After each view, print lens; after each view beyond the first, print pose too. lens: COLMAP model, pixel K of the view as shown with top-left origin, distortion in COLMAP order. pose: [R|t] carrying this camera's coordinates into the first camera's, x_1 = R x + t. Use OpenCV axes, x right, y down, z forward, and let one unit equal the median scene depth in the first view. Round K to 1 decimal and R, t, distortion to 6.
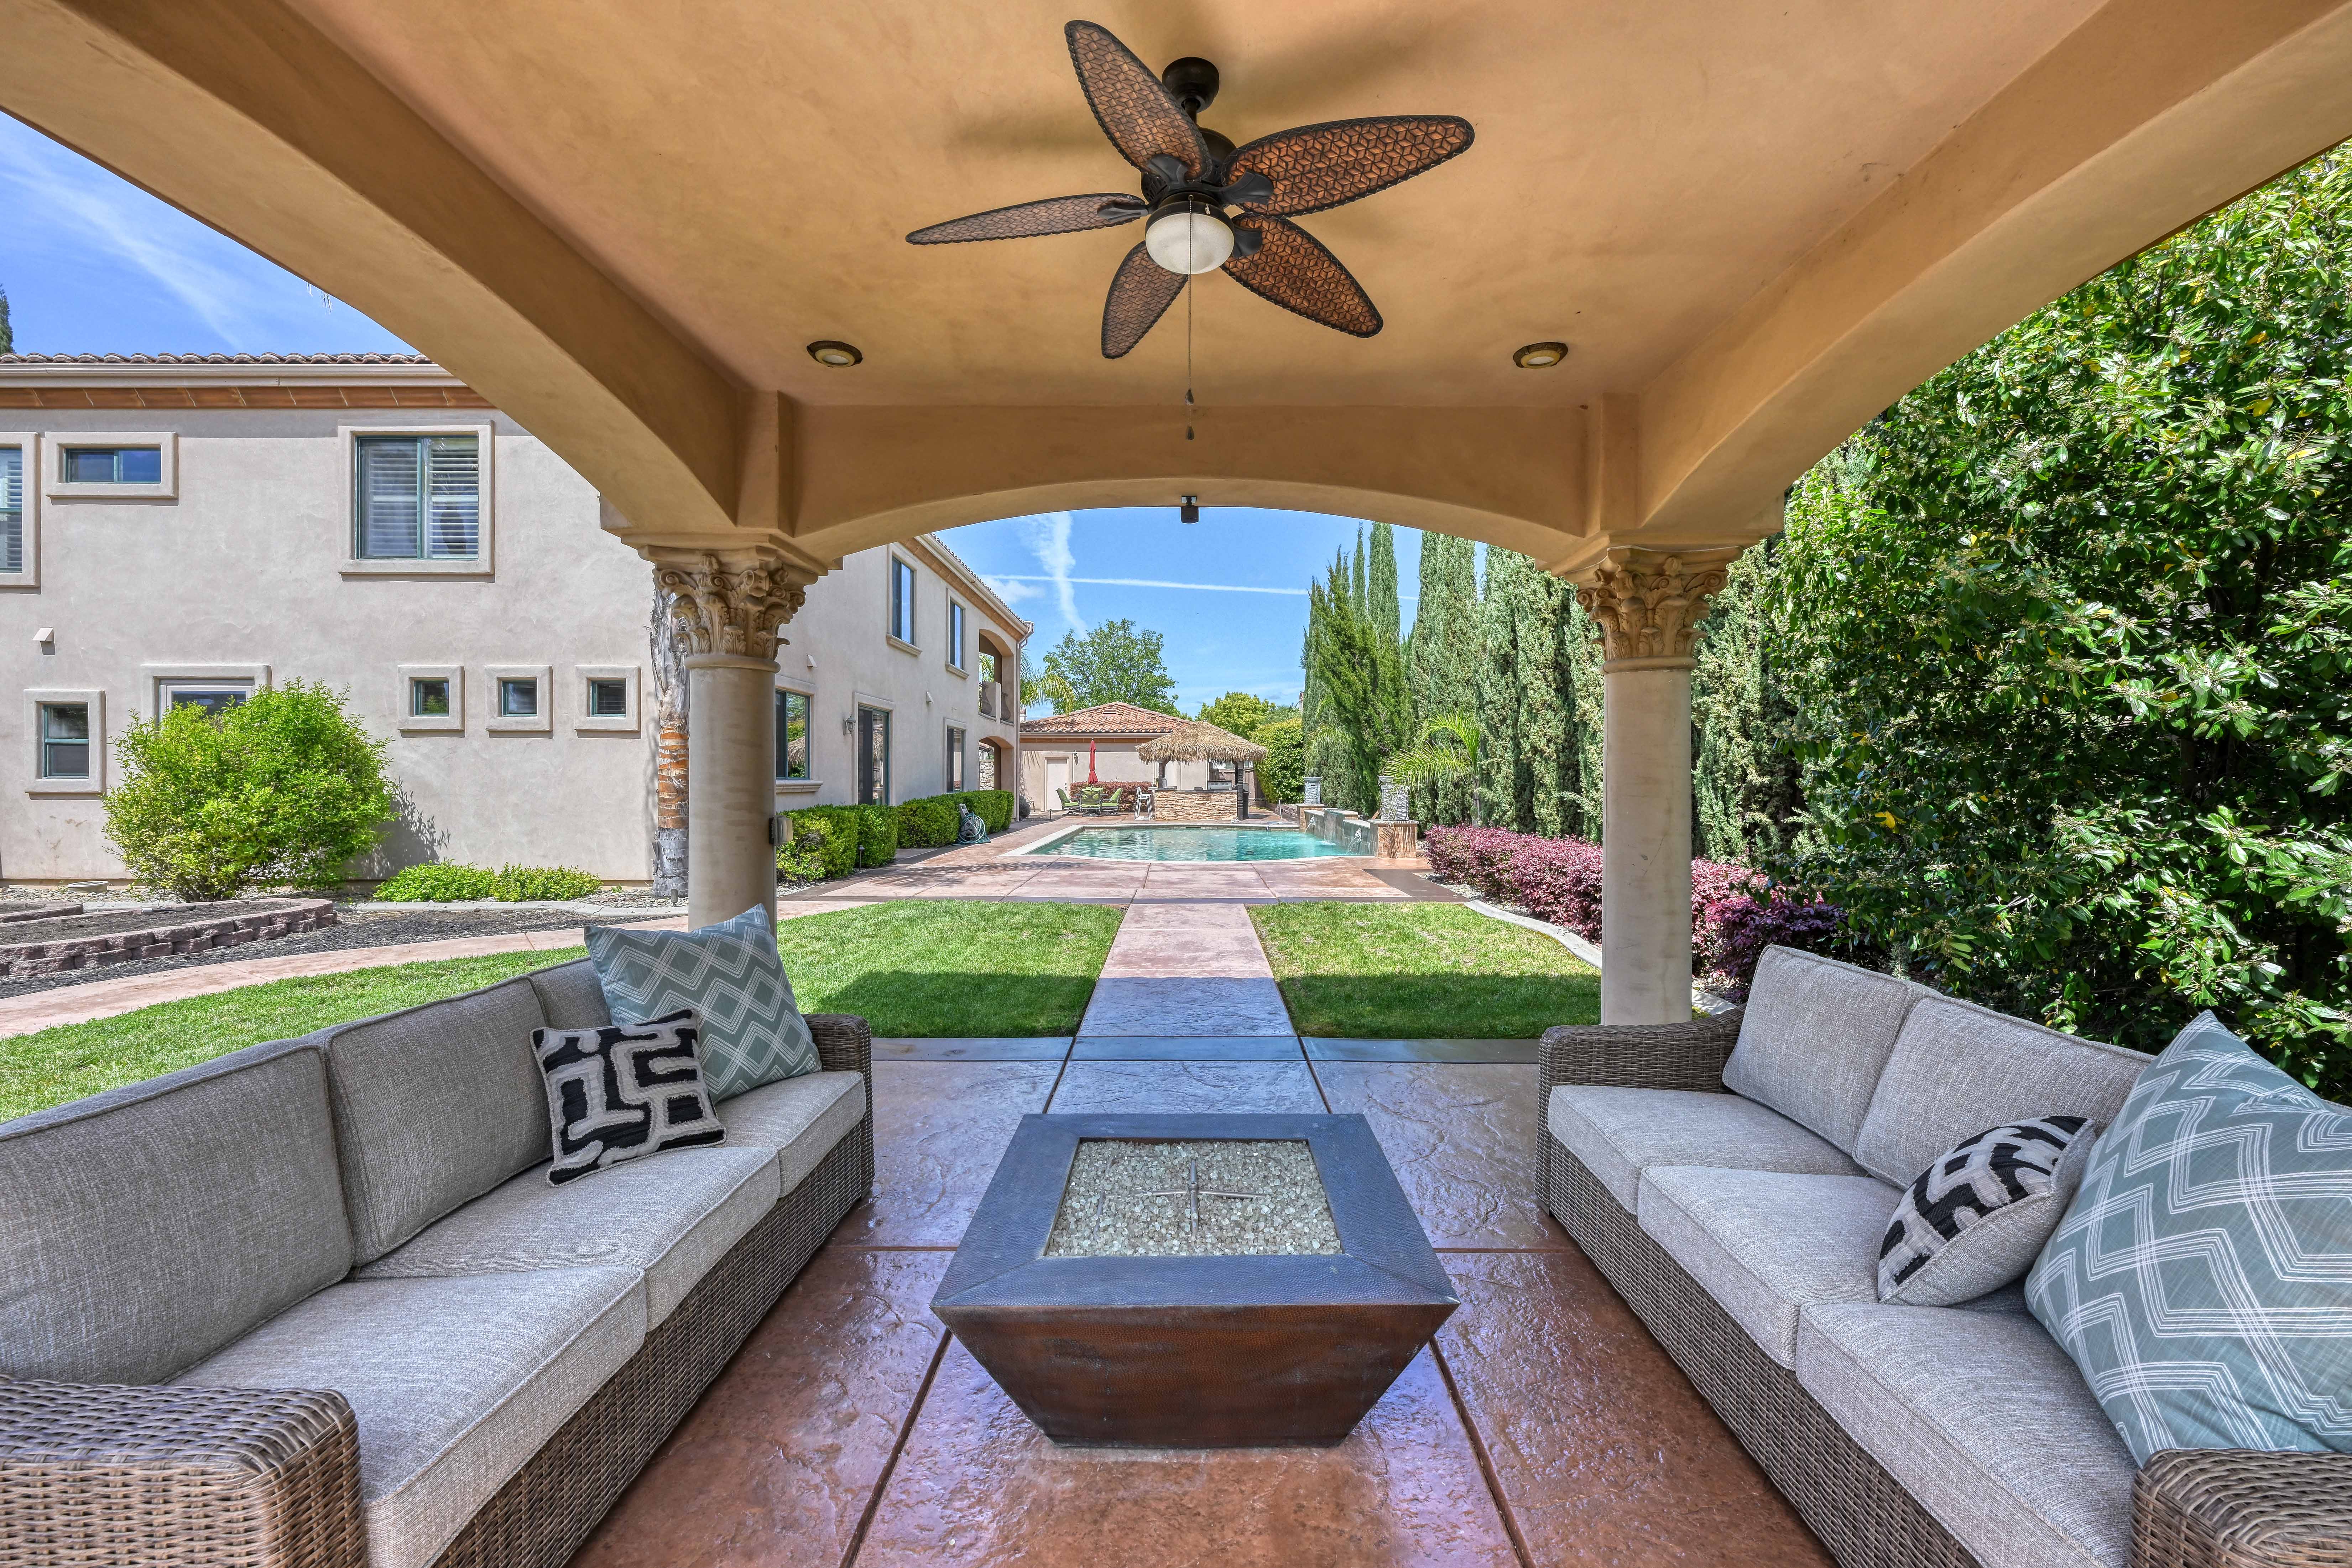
lens RADIAL K [[923.1, 0, 1176.0], [0, 923.1, 784.0], [0, 0, 1]] dist [-0.002526, 0.000296]
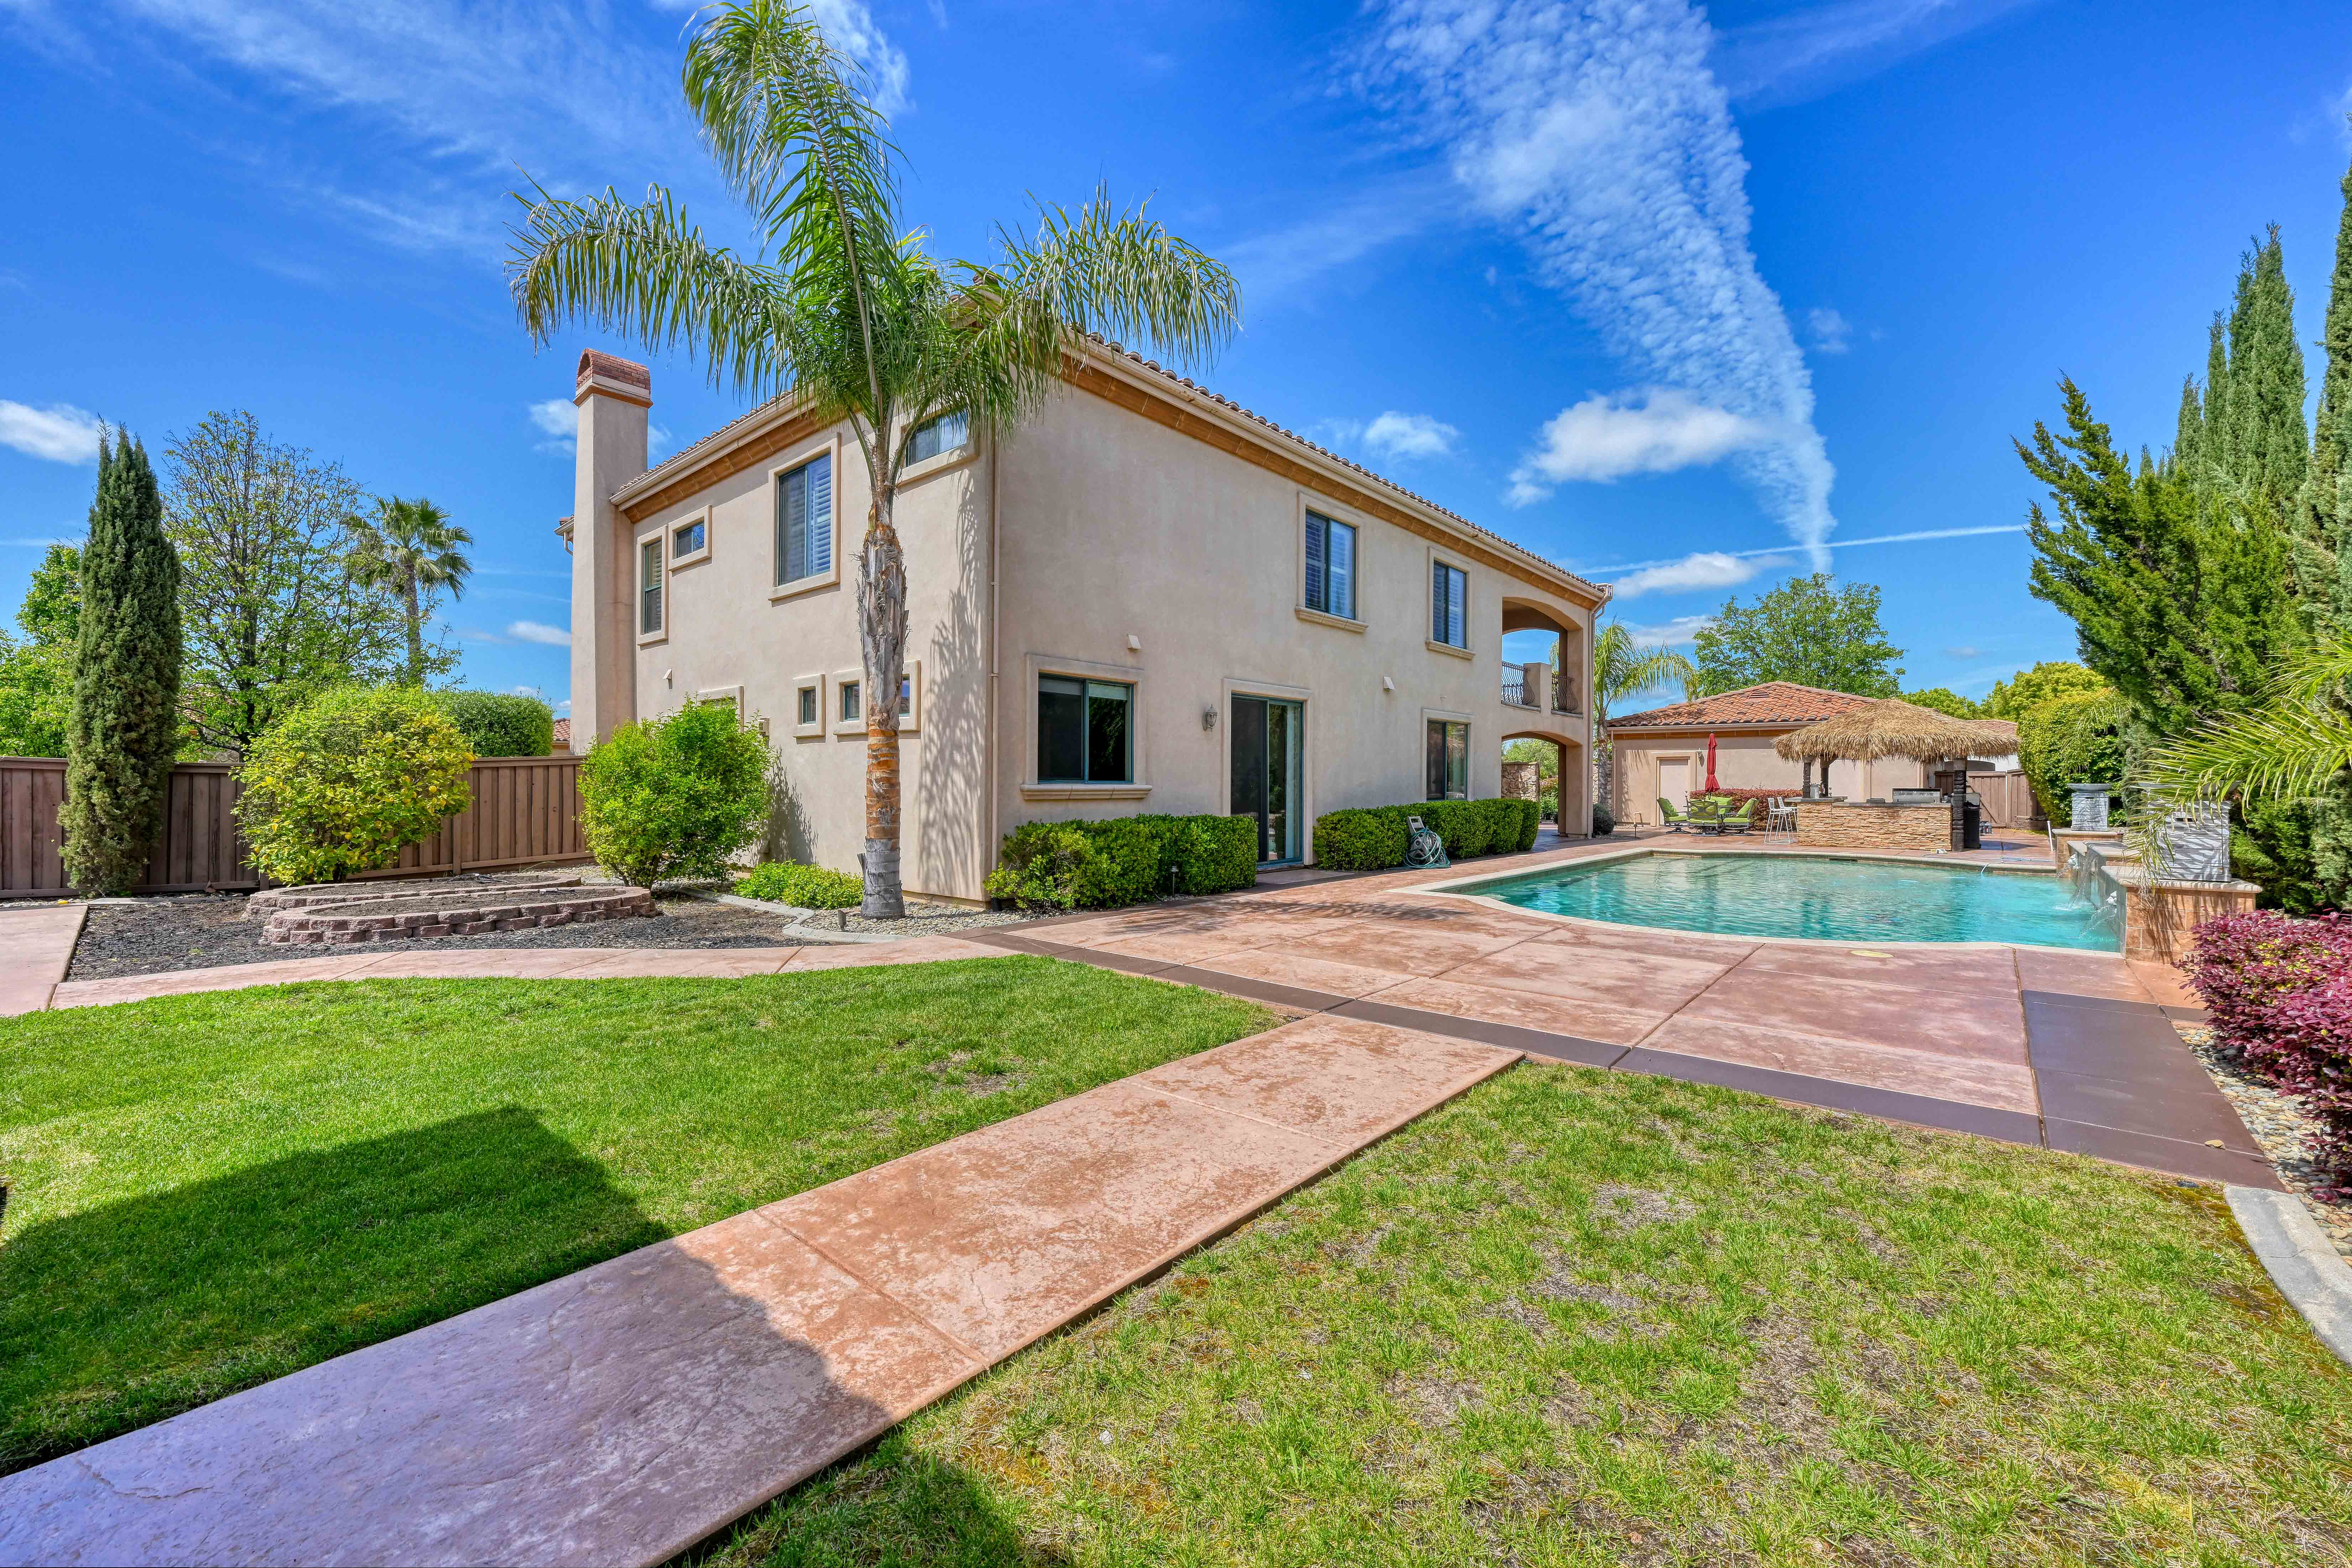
lens RADIAL K [[923.1, 0, 1176.0], [0, 923.1, 784.0], [0, 0, 1]] dist [-0.002526, 0.000296]
pose [[0.756400, 0.002842, -0.654103, 0.127551], [-0.007044, 0.999968, -0.003801, -0.001271], [0.654072, 0.007483, 0.756396, 0.278793]]
